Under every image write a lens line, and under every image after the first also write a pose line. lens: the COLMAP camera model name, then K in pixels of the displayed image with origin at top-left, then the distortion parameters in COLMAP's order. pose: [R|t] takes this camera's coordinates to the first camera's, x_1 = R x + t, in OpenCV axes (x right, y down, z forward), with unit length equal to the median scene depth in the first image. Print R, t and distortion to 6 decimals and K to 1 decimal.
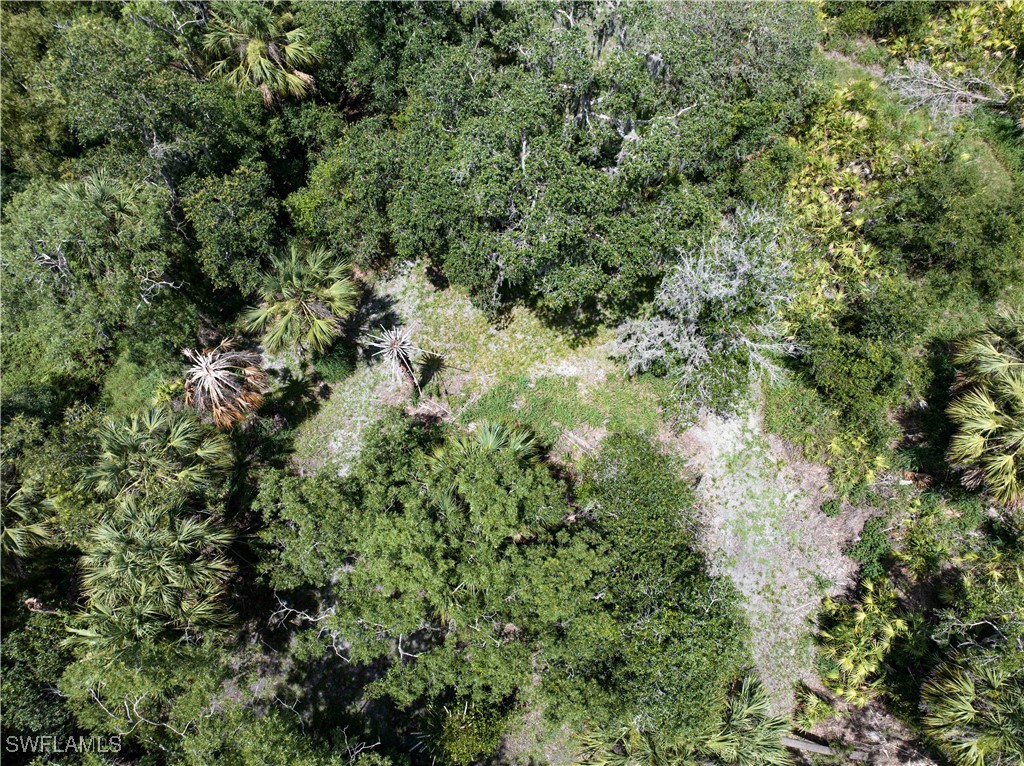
lens RADIAL K [[714.3, 0, 508.6], [0, 714.3, 382.4], [0, 0, 1]] dist [-0.048508, 0.008447]
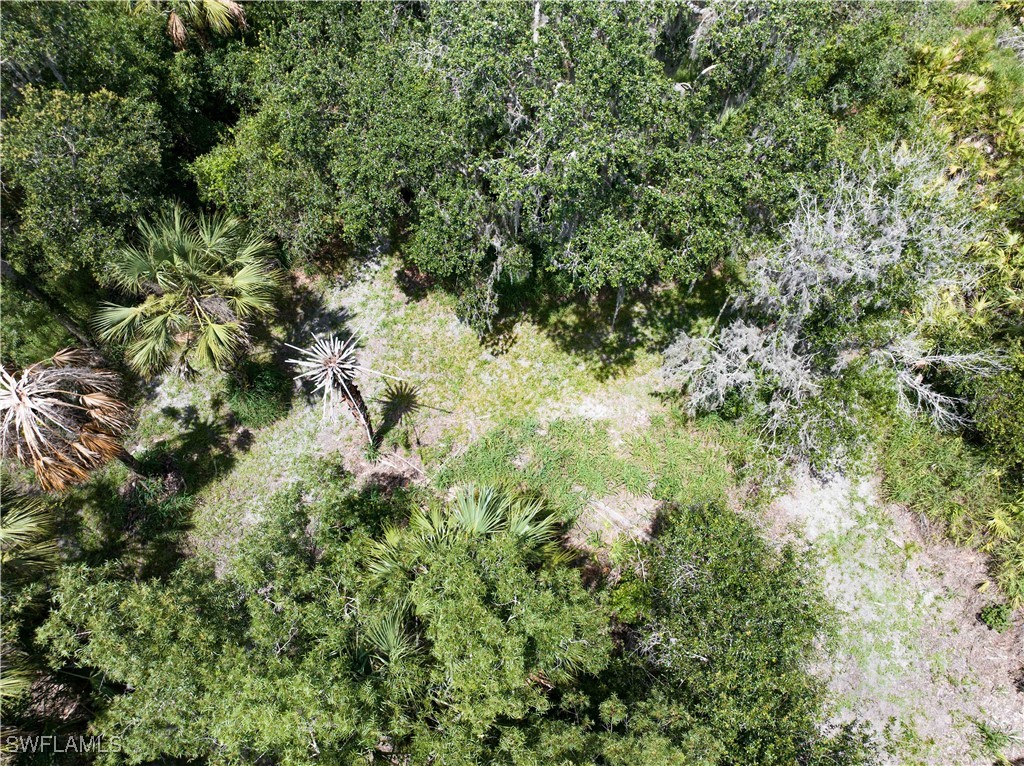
lens RADIAL K [[714.3, 0, 514.6], [0, 714.3, 382.2], [0, 0, 1]] dist [-0.048508, 0.008447]
pose [[0.999963, 0.005096, 0.006973, 0.000707], [-0.004440, 0.995830, -0.091123, 0.019781], [-0.007408, 0.091088, 0.995815, 0.326923]]
